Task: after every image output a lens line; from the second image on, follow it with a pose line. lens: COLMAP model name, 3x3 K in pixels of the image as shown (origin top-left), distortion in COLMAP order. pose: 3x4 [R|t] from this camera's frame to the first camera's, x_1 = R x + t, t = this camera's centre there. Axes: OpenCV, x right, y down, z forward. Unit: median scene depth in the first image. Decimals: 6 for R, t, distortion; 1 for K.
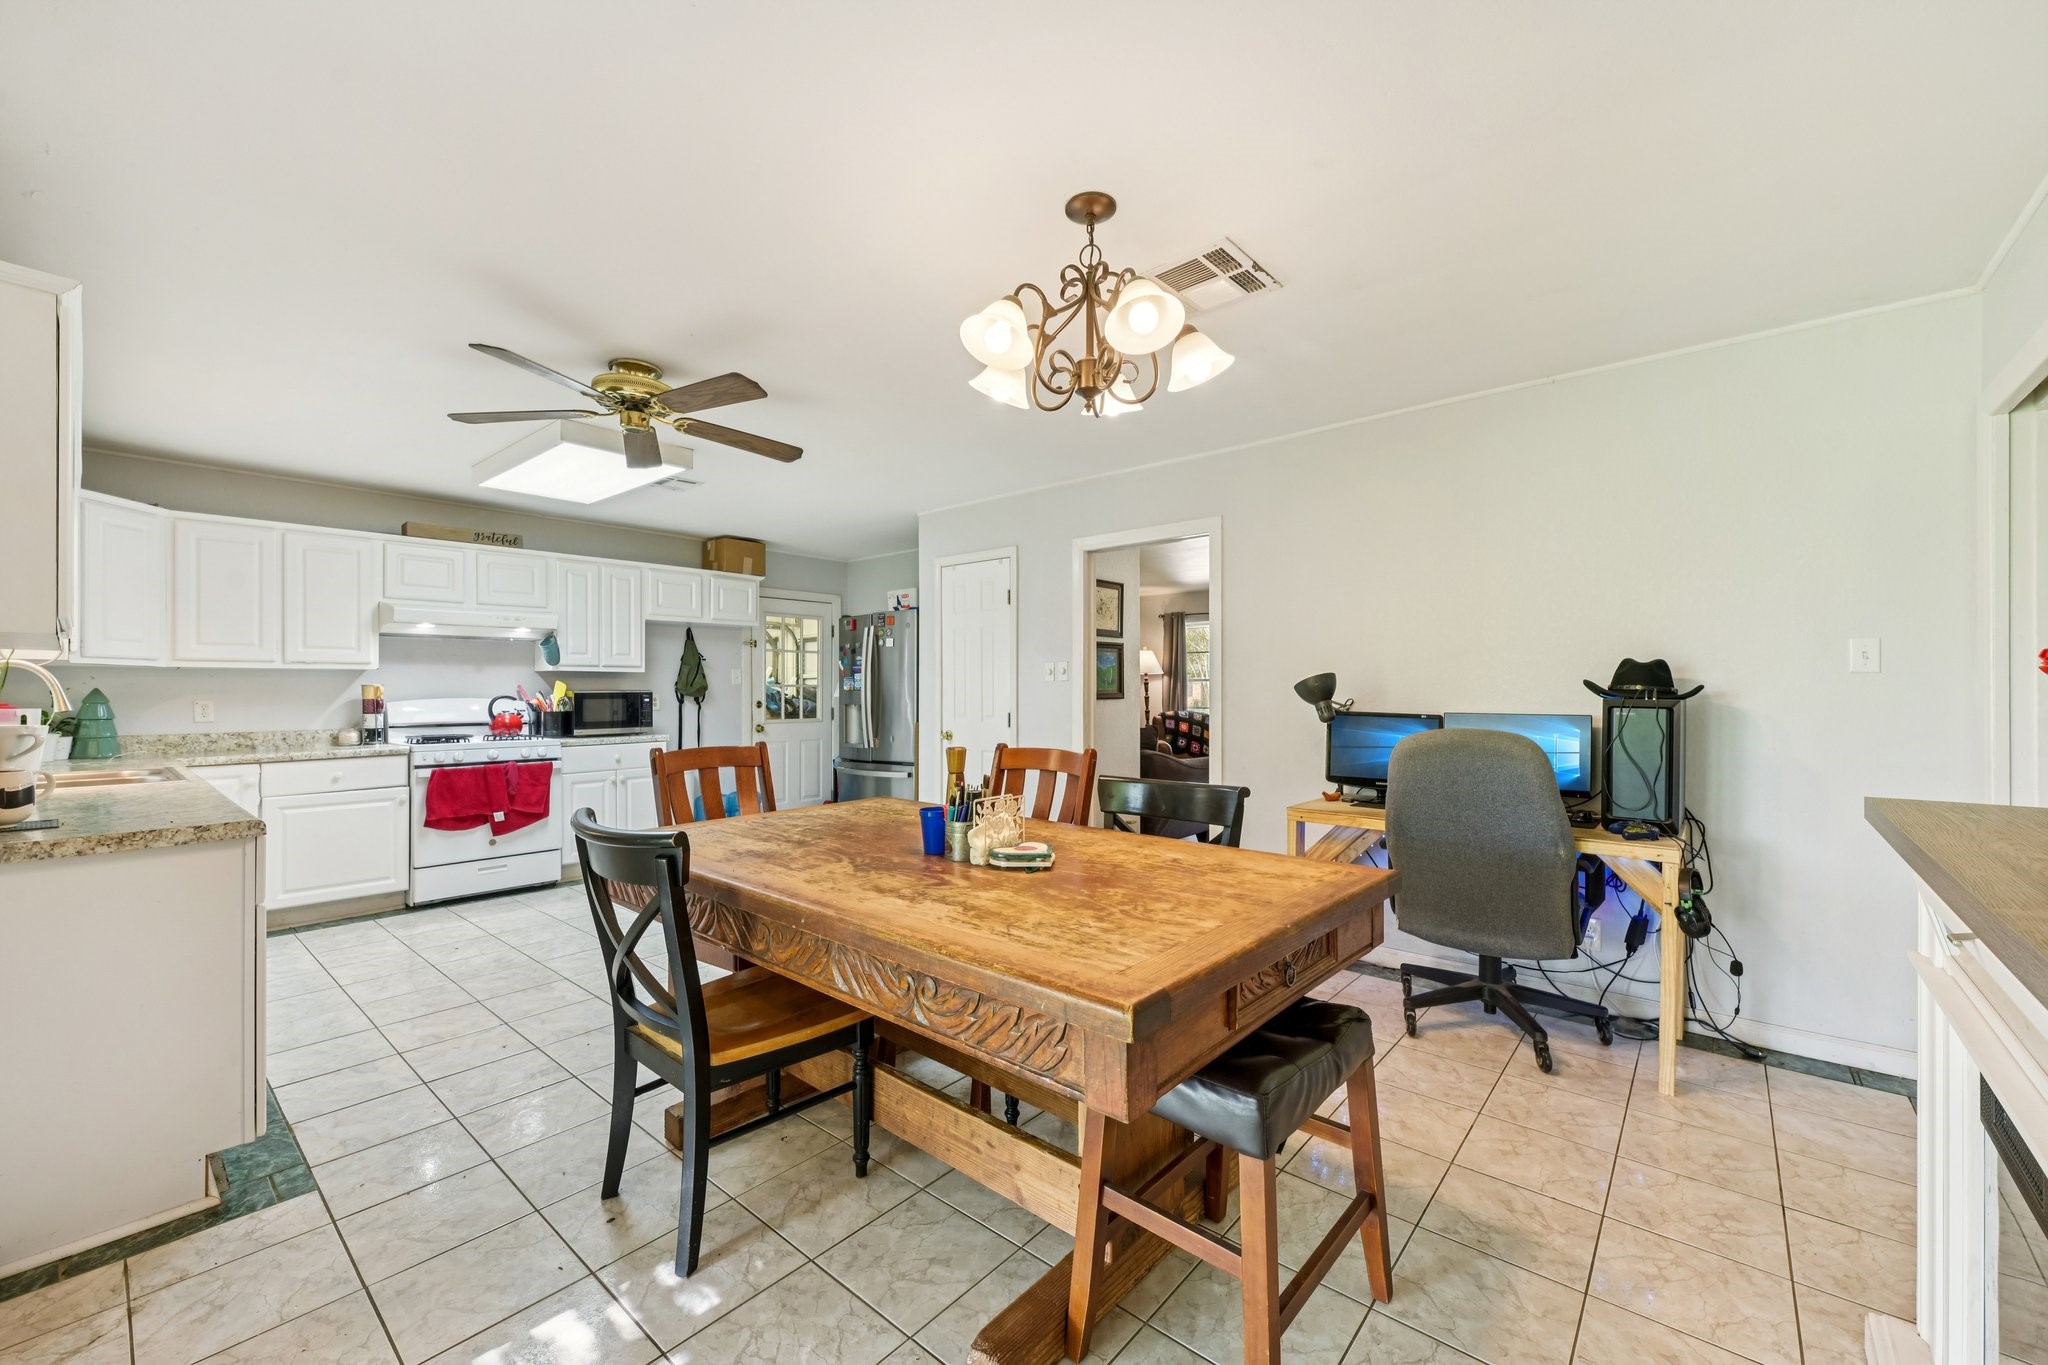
lens RADIAL K [[815.3, 0, 1023.4], [0, 815.3, 687.8], [0, 0, 1]] dist [0.001962, -0.000453]
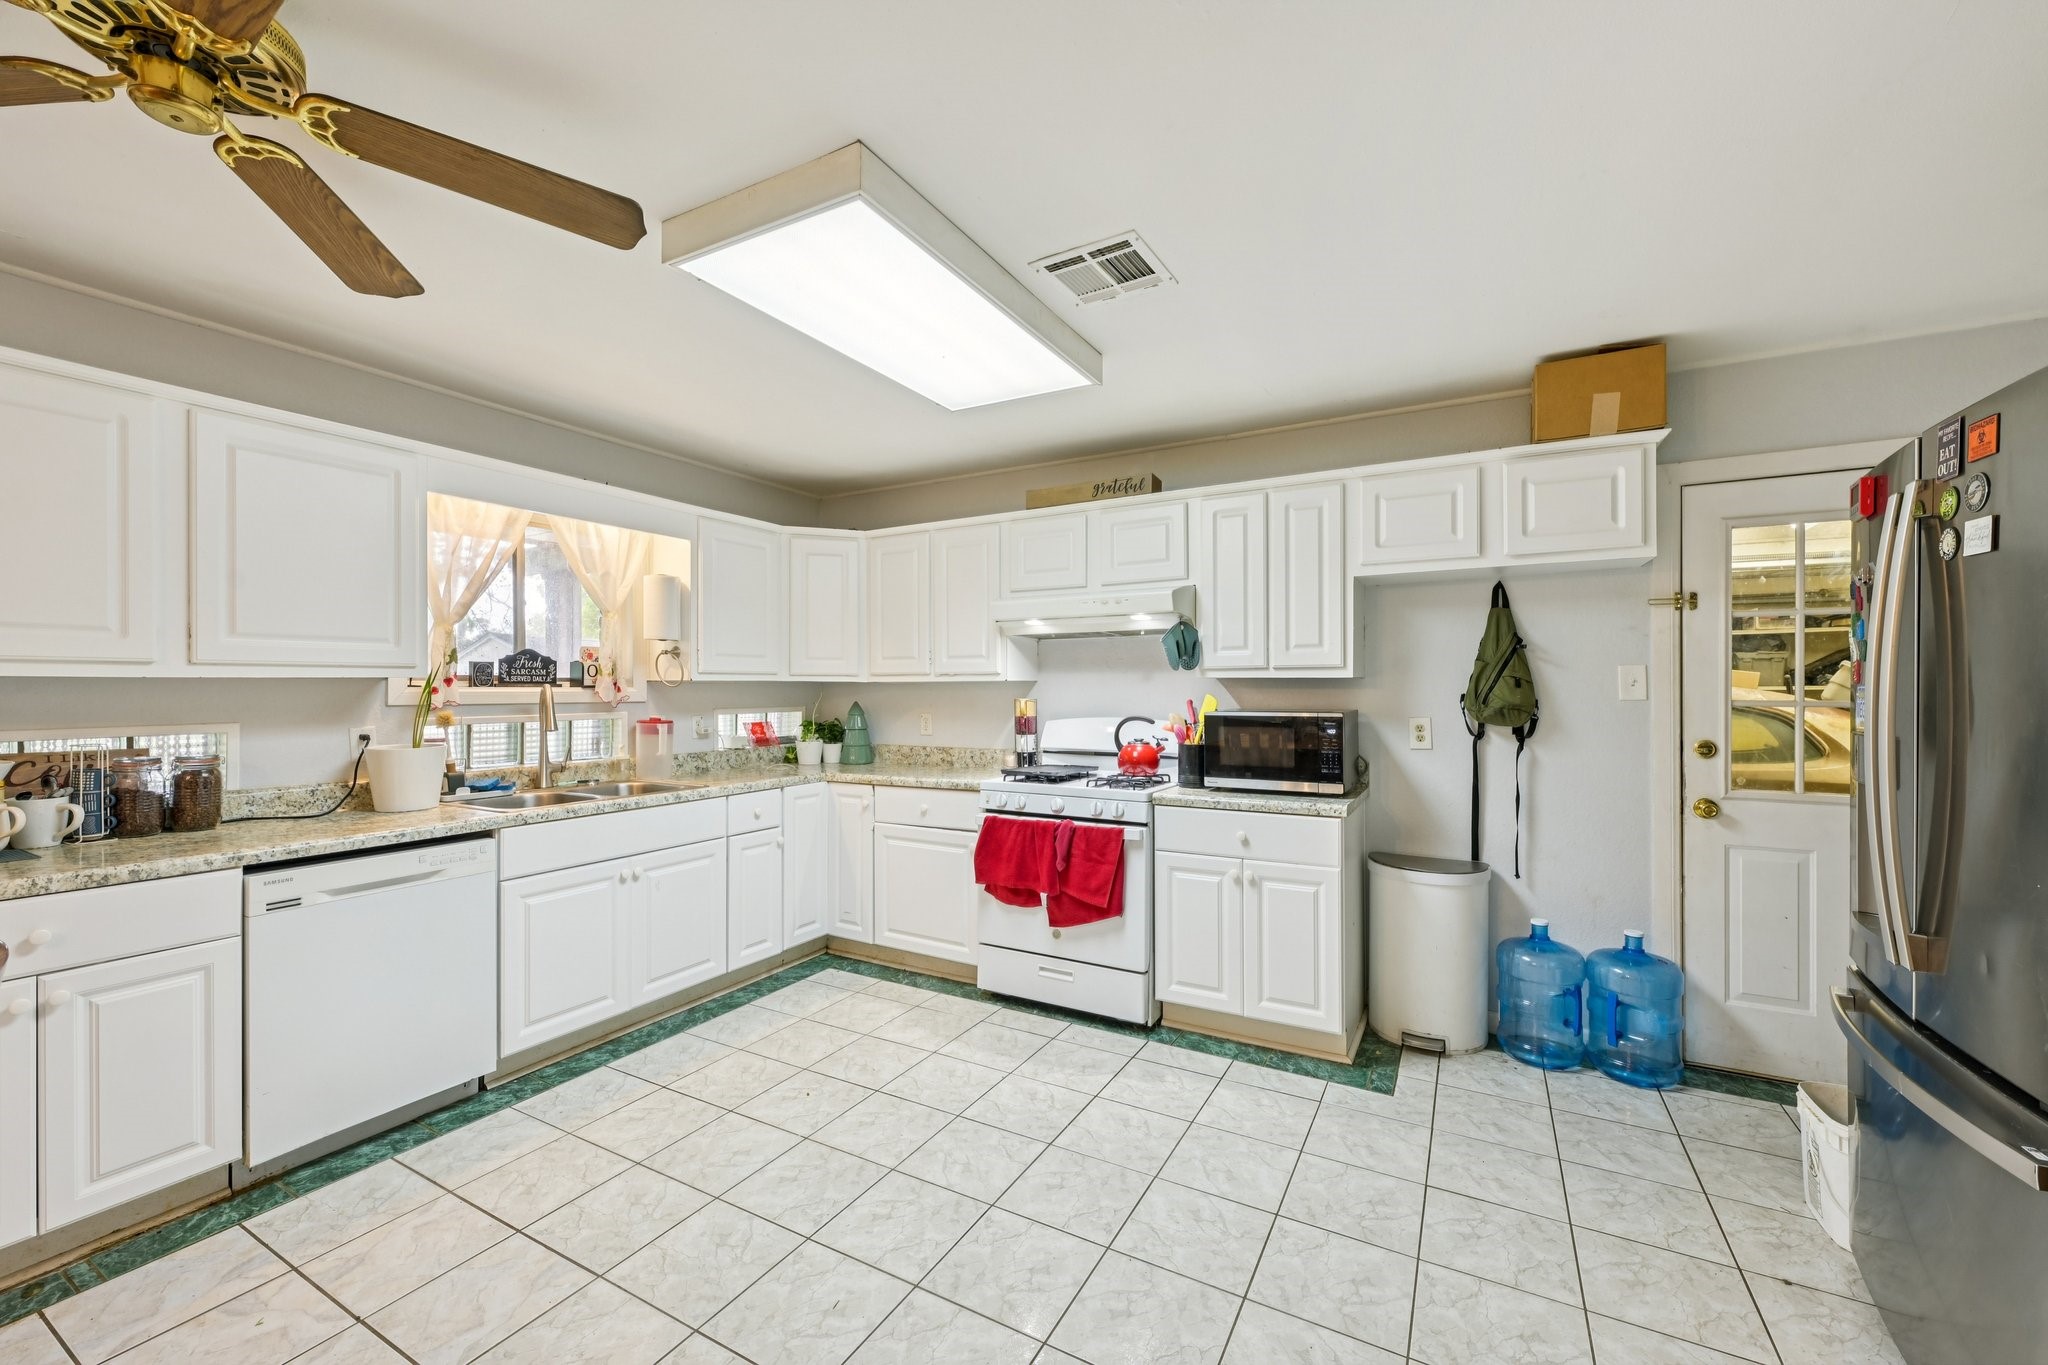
lens RADIAL K [[815.3, 0, 1030.9], [0, 815.3, 687.1], [0, 0, 1]] dist [0.001962, -0.000453]
pose [[0.200490, 0.003218, -0.979690, 0.010326], [0.003299, 0.999987, 0.003960, -0.018709], [0.979690, -0.004026, 0.200477, 0.829342]]
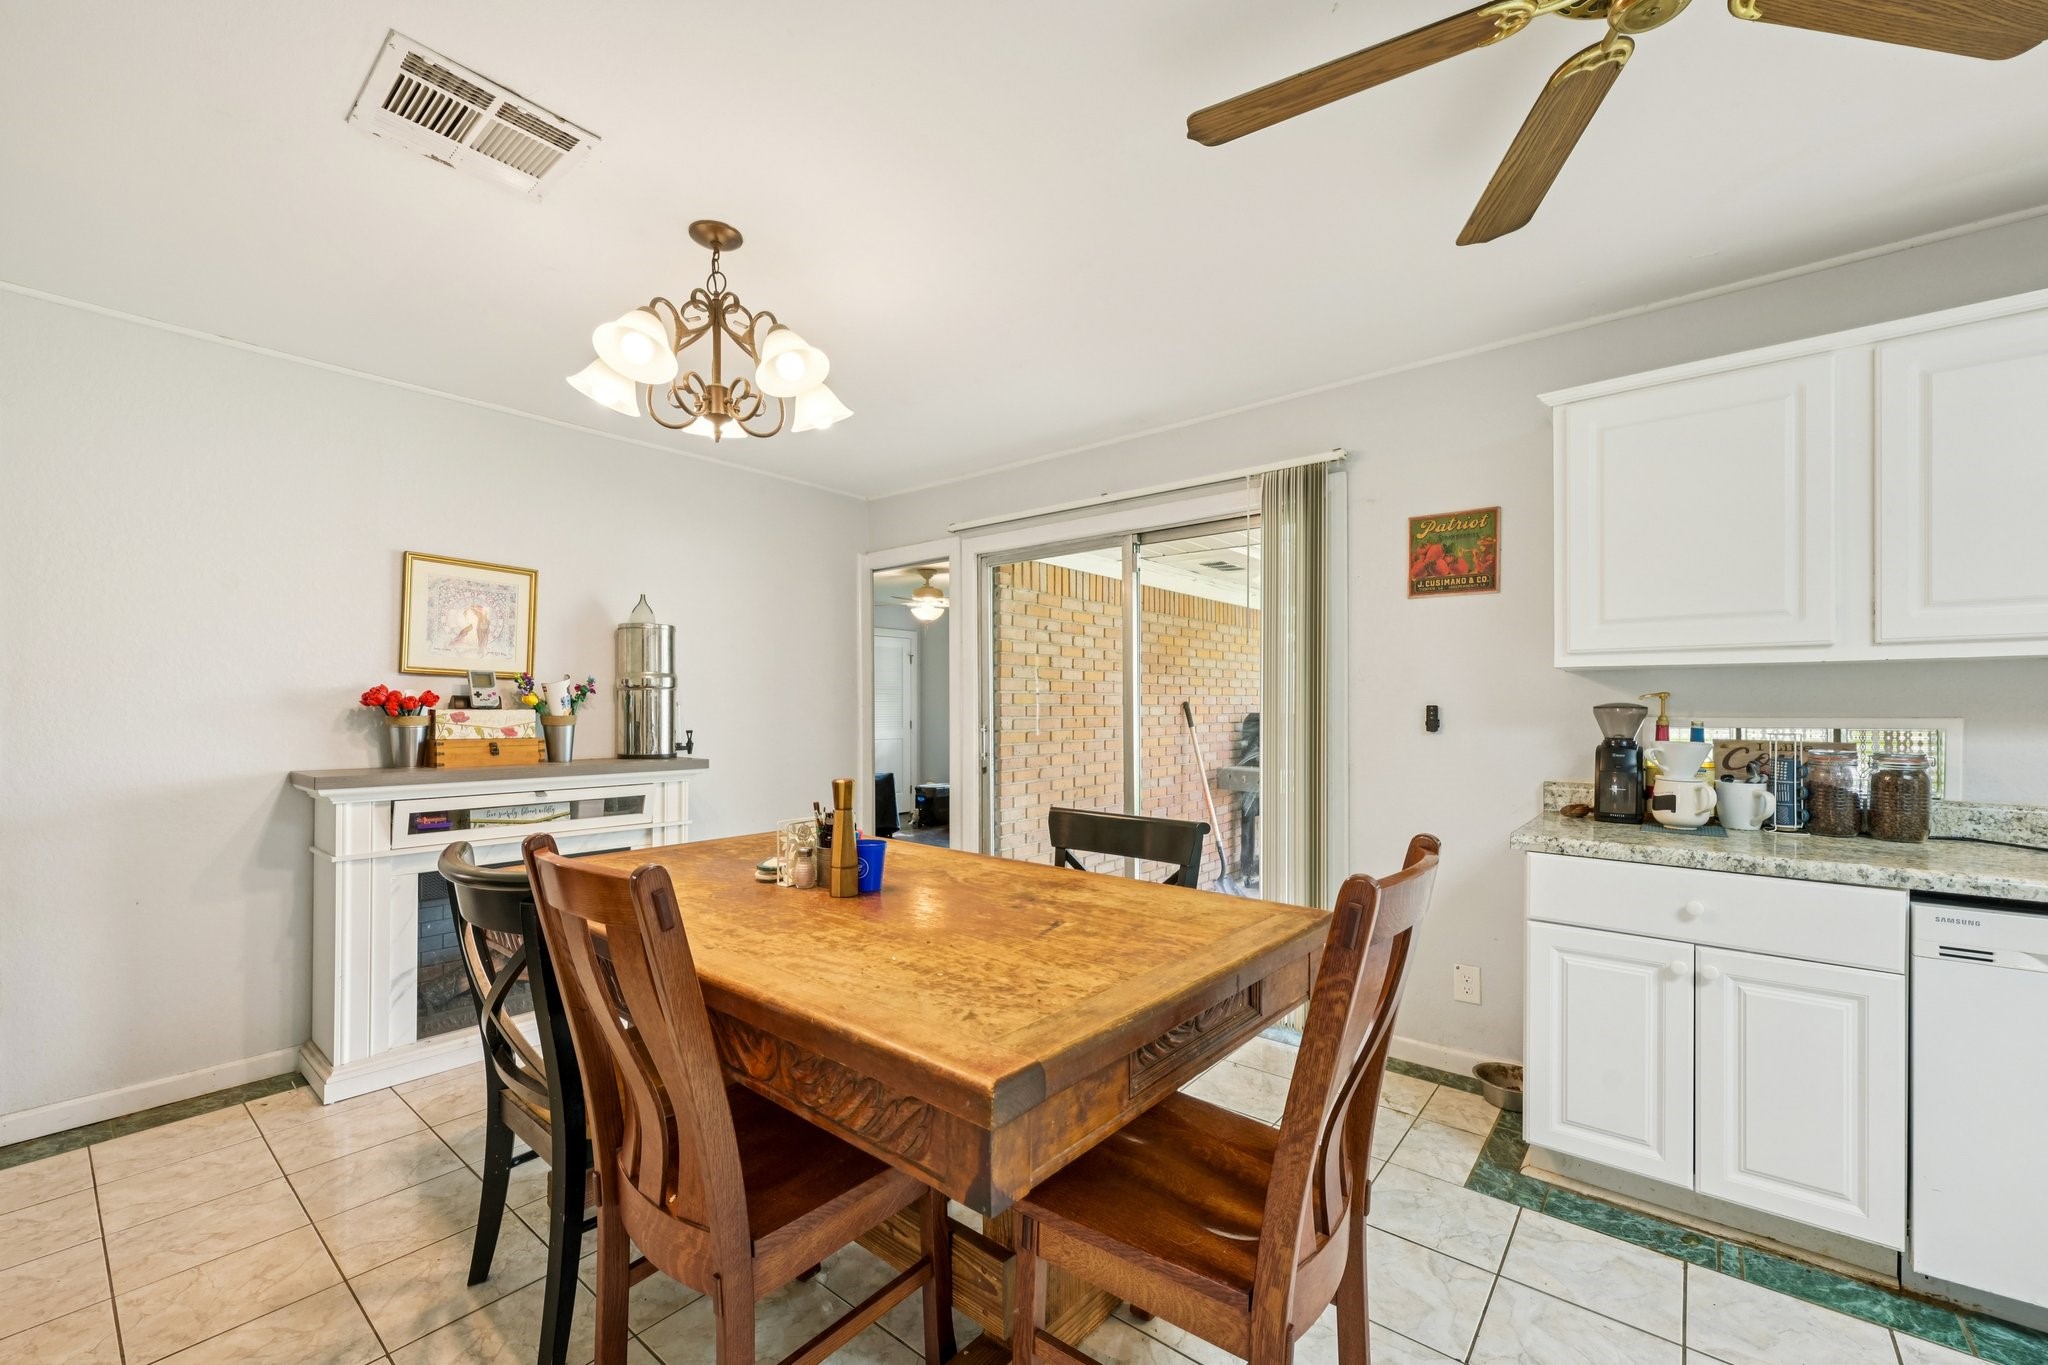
lens RADIAL K [[815.3, 0, 1020.6], [0, 815.3, 707.0], [0, 0, 1]] dist [0.001962, -0.000453]
pose [[-0.999675, 0.002472, -0.025377, -0.110497], [0.002496, 0.999996, -0.000926, -0.001758], [0.025374, -0.000989, -0.999678, 0.843513]]
